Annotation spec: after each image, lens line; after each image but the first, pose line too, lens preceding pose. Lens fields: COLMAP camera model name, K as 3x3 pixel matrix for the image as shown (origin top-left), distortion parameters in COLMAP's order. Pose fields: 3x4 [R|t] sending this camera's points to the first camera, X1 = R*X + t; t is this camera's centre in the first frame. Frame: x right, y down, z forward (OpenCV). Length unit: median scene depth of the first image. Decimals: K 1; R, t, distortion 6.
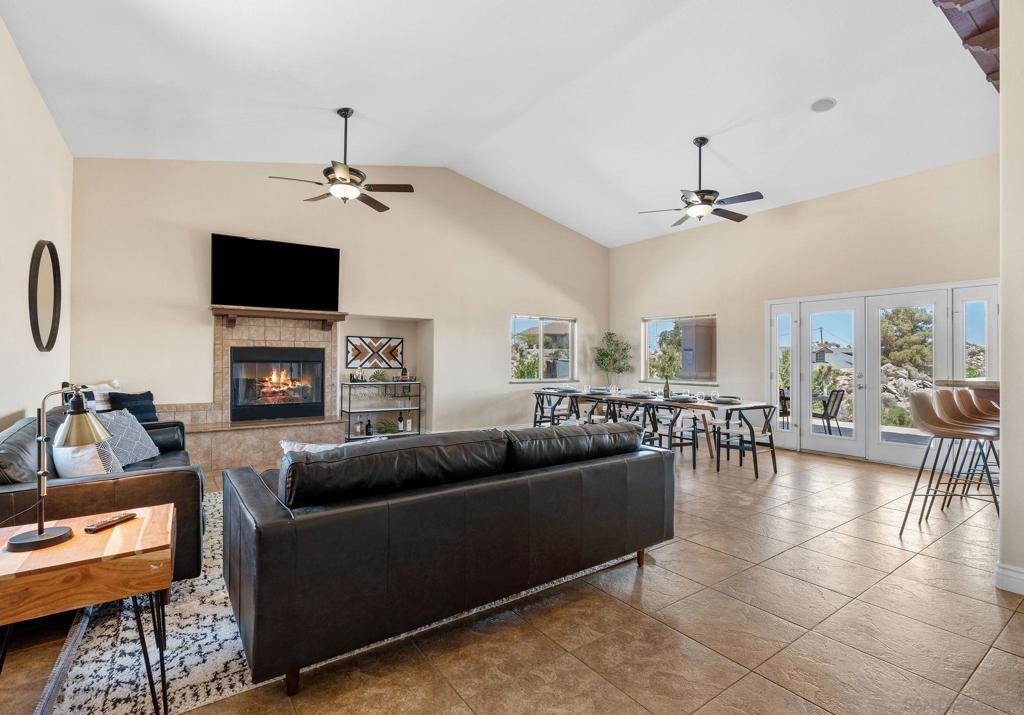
lens RADIAL K [[473.4, 0, 511.4], [0, 473.4, 360.5], [0, 0, 1]] dist [0.000008, -0.000014]
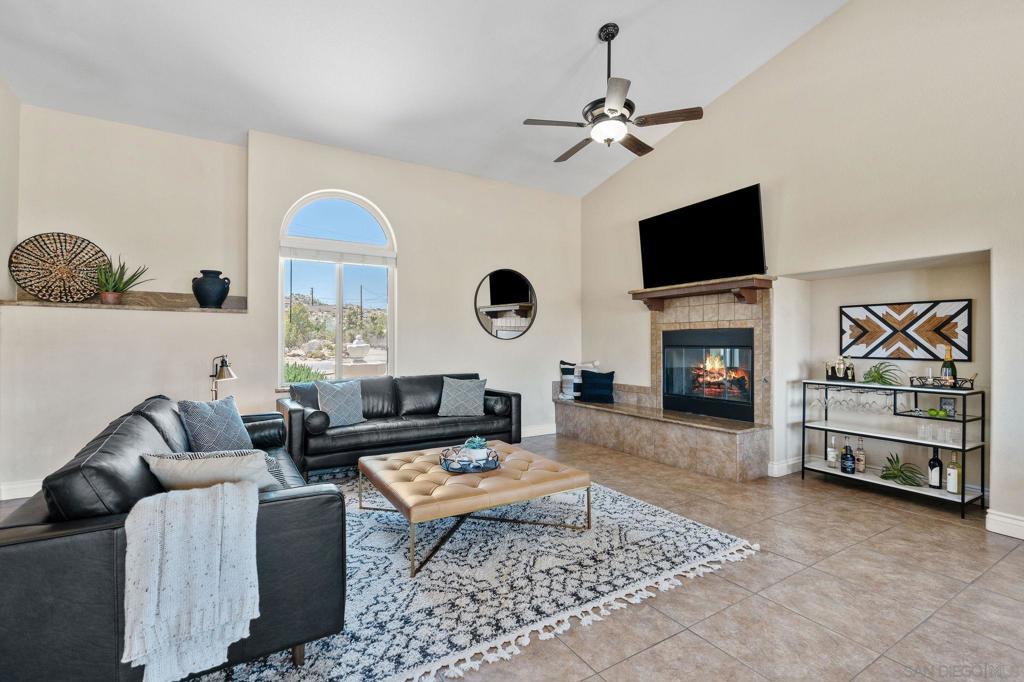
lens RADIAL K [[464.1, 0, 512.8], [0, 464.1, 339.7], [0, 0, 1]] dist [-0.000467, -0.000041]
pose [[-0.069032, -0.014420, -0.997510, 0.331753], [-0.001966, 0.999896, -0.014318, 0.002369], [0.997613, 0.000973, -0.069053, 0.684257]]
